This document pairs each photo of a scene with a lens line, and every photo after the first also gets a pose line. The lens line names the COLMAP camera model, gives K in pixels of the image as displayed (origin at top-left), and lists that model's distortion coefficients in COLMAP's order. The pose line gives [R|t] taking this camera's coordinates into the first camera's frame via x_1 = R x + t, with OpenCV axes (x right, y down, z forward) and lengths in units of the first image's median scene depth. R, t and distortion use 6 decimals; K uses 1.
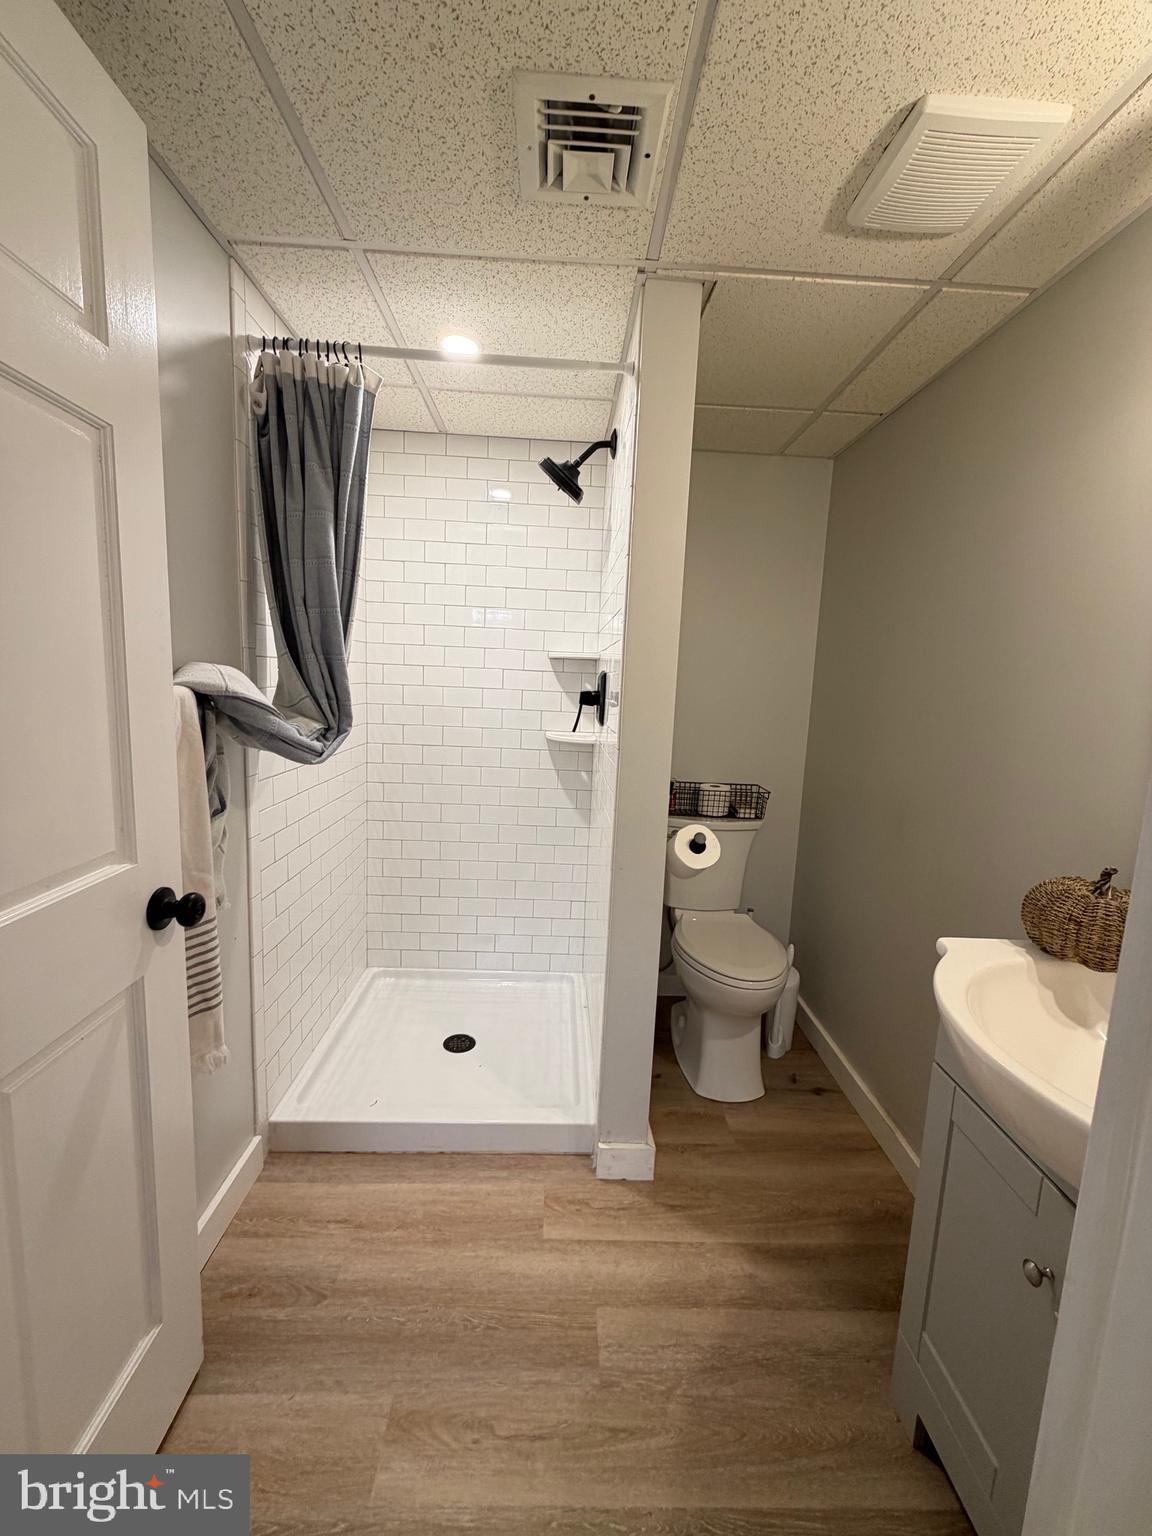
lens RADIAL K [[612.3, 0, 577.4], [0, 612.3, 765.1], [0, 0, 1]] dist [-0.001518, -0.000090]
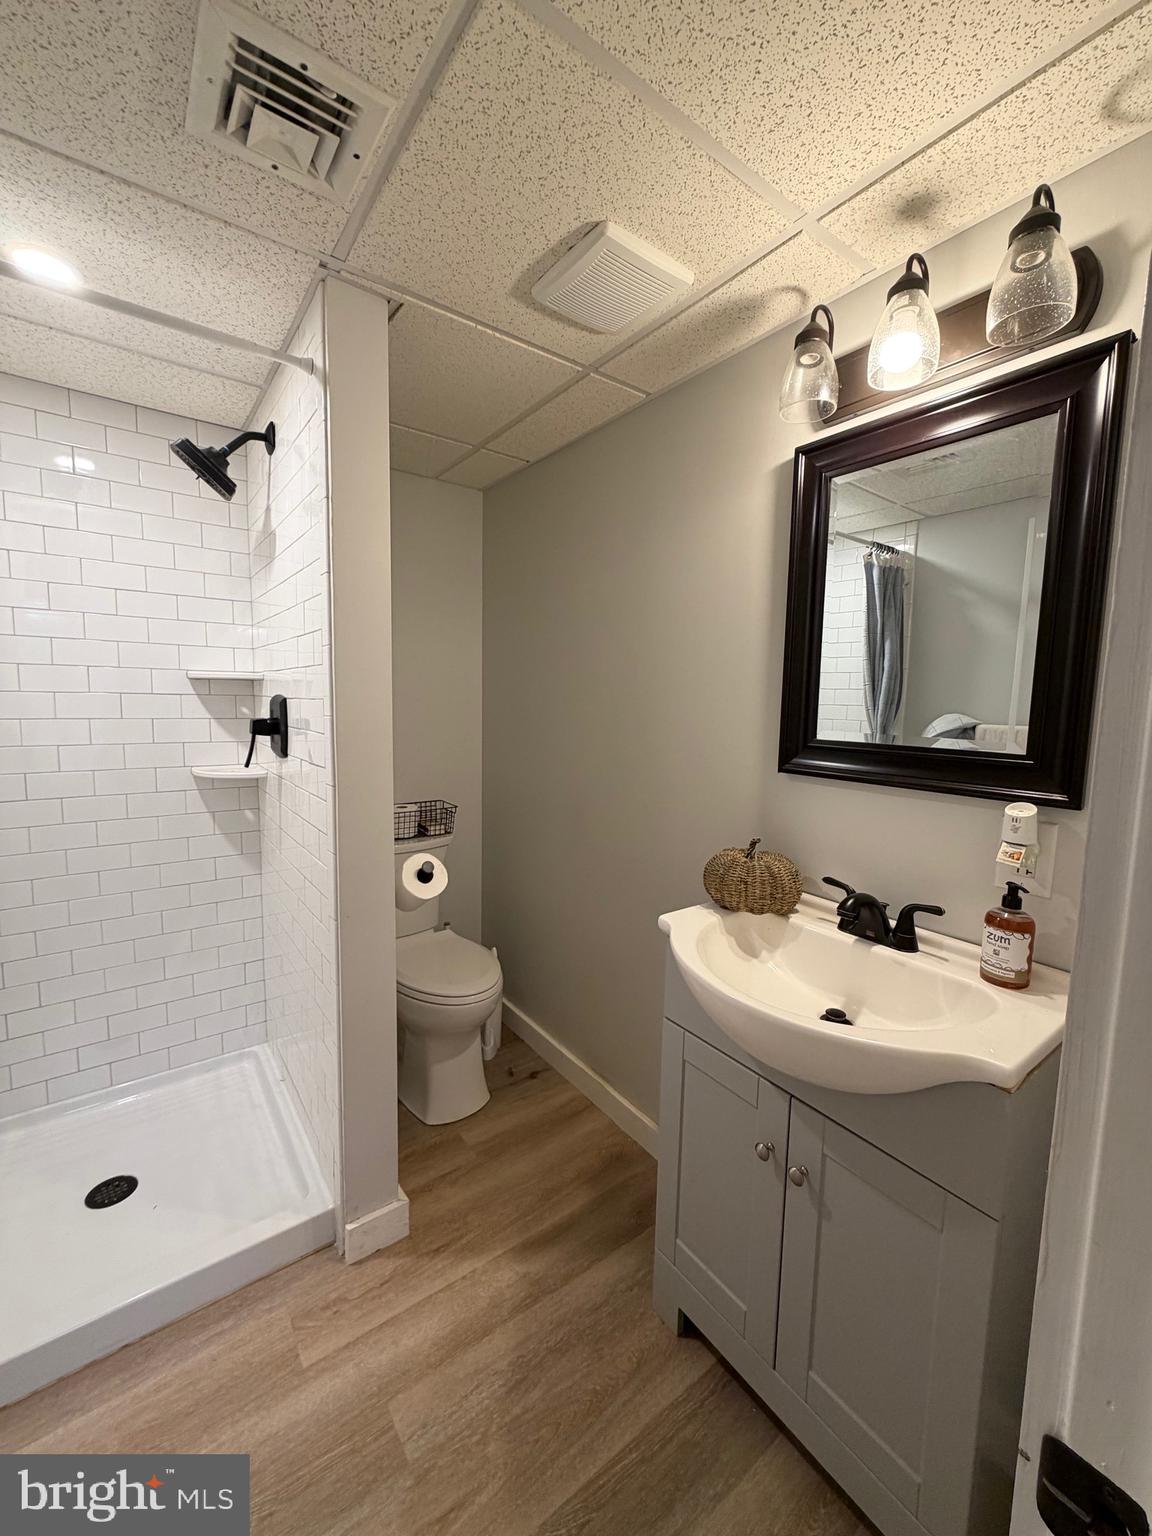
lens RADIAL K [[612.3, 0, 580.2], [0, 612.3, 764.4], [0, 0, 1]] dist [-0.001518, -0.000090]
pose [[0.819167, -0.090460, 0.566377, -0.146018], [0.095864, 0.995188, 0.020298, -0.042306], [-0.565487, 0.037668, 0.823896, 0.051558]]
